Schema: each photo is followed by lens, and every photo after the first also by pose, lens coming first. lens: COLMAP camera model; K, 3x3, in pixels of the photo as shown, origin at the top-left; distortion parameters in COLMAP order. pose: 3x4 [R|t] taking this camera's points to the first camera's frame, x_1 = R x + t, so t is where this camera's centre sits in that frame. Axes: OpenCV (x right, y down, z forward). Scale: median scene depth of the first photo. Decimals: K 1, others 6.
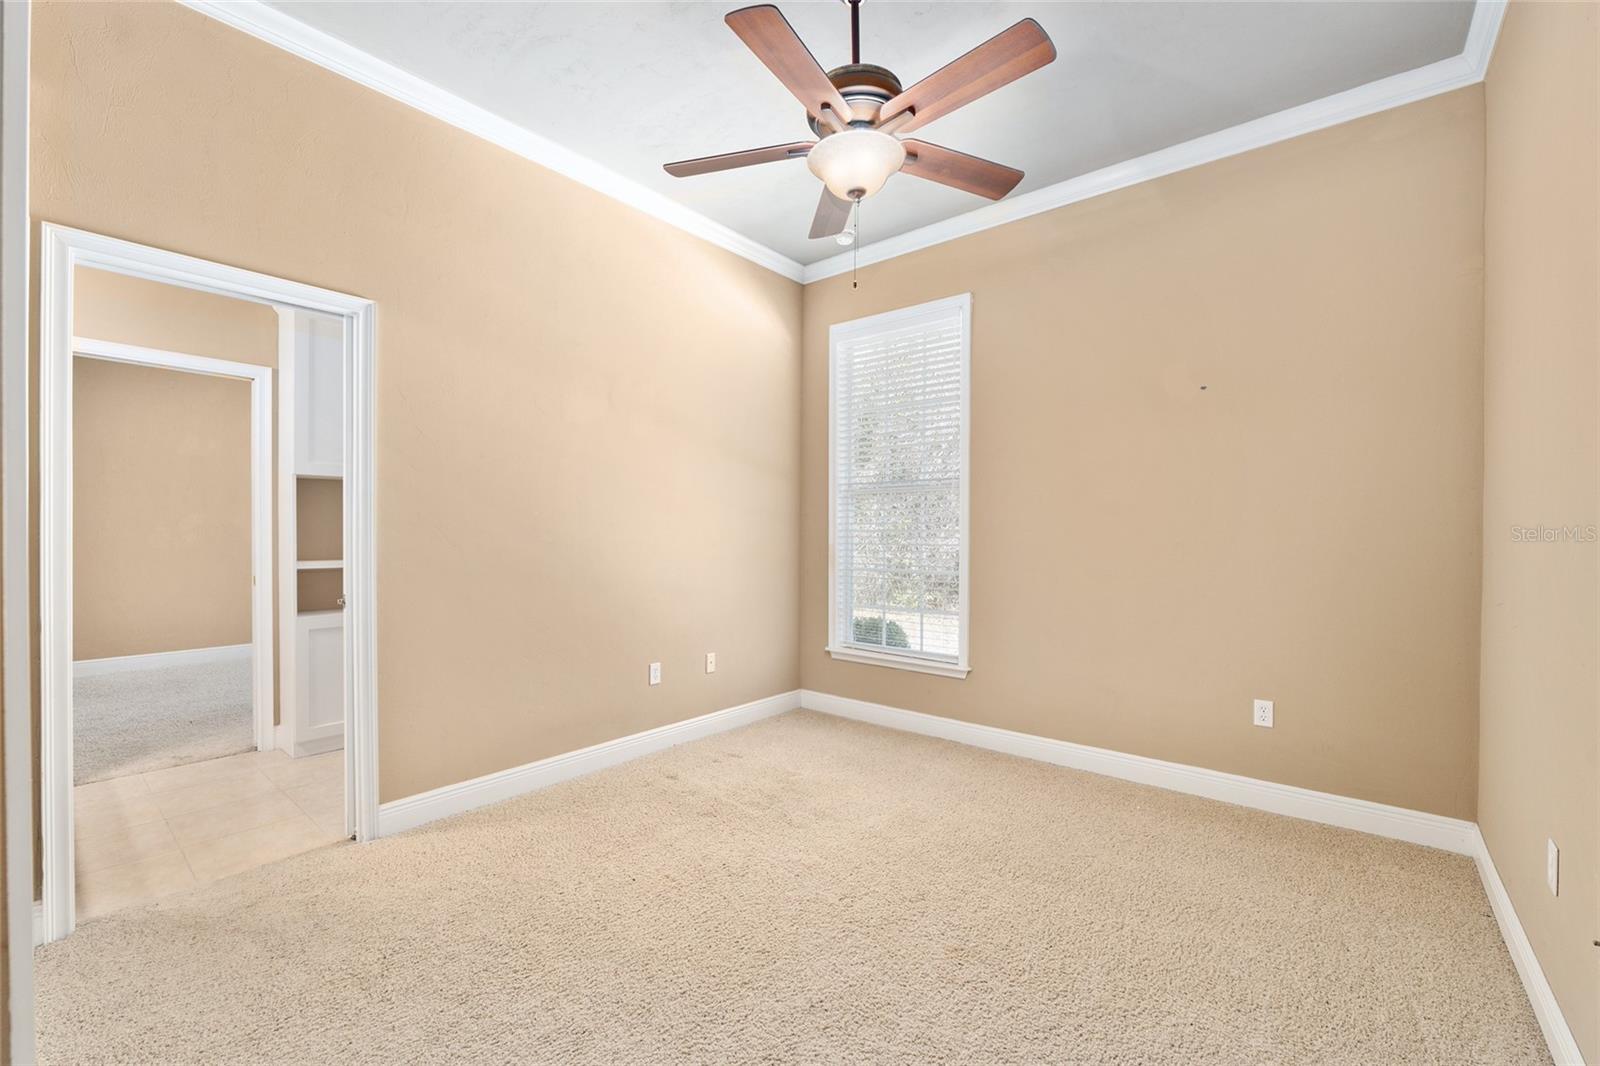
lens RADIAL K [[663.5, 0, 784.9], [0, 663.5, 533.4], [0, 0, 1]] dist [-0.010615, -0.000995]
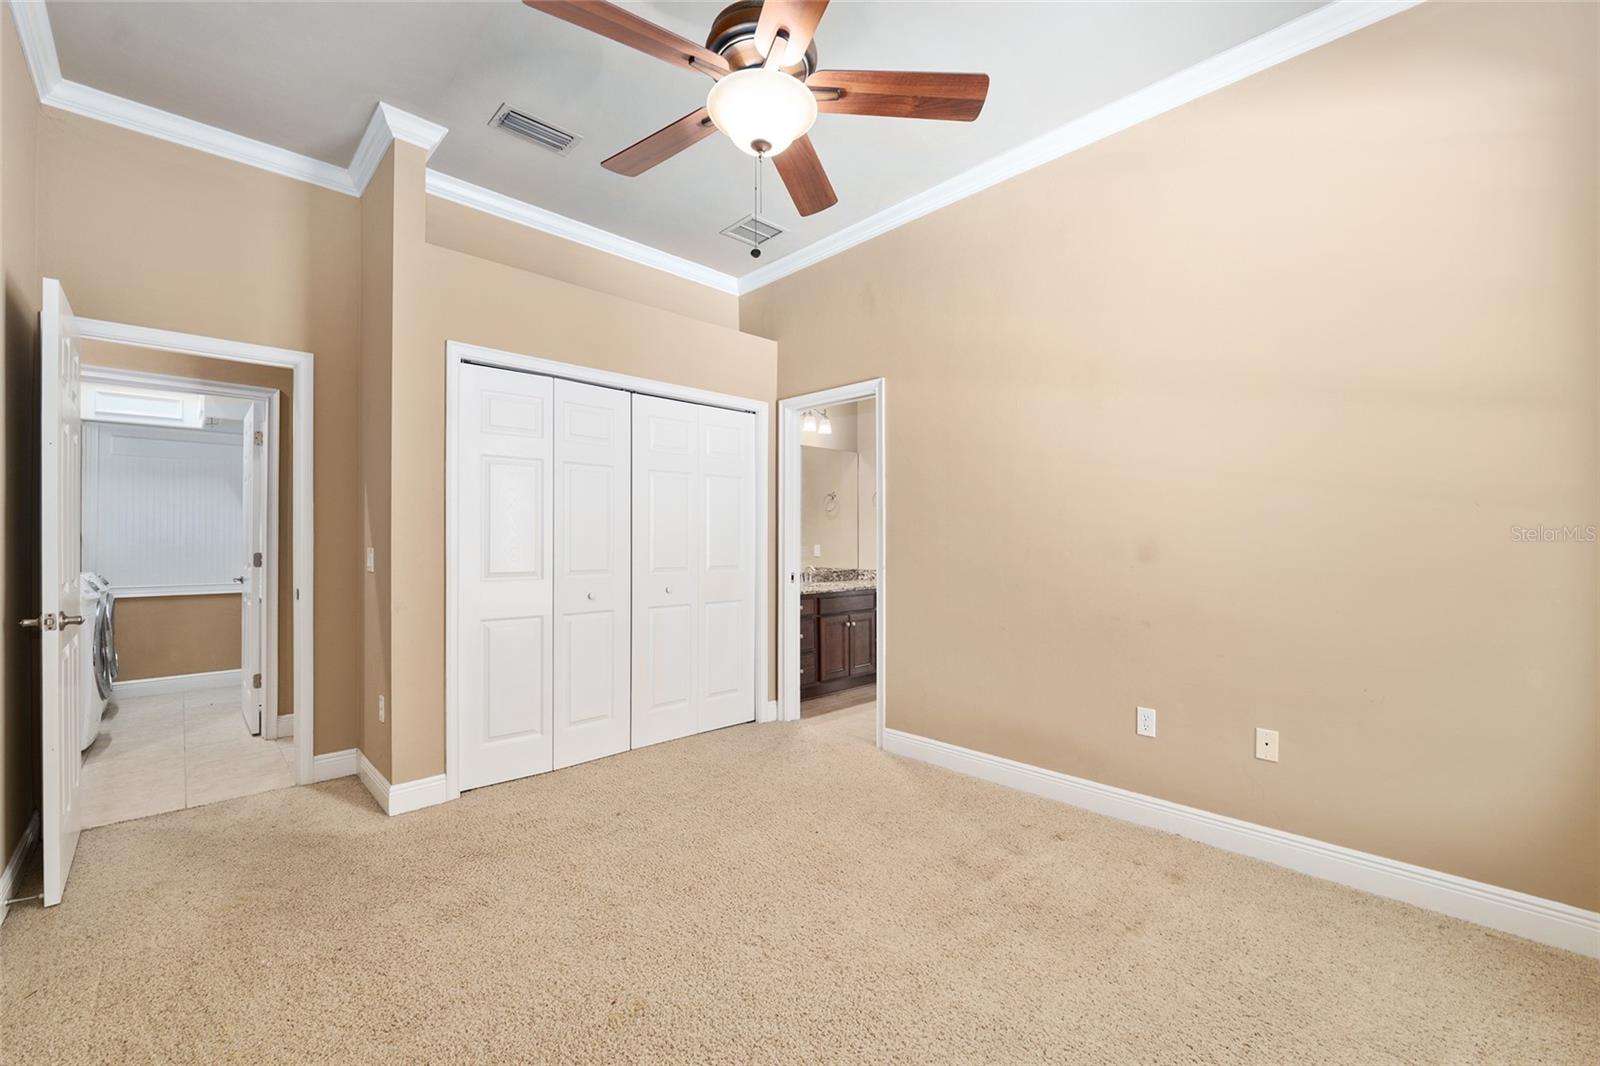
lens RADIAL K [[663.5, 0, 801.7], [0, 663.5, 532.7], [0, 0, 1]] dist [-0.010615, -0.000995]
pose [[-0.111532, -0.008574, -0.993724, 0.654415], [0.004937, 0.999946, -0.009182, -0.000441], [0.993749, -0.005930, -0.111484, 0.758373]]
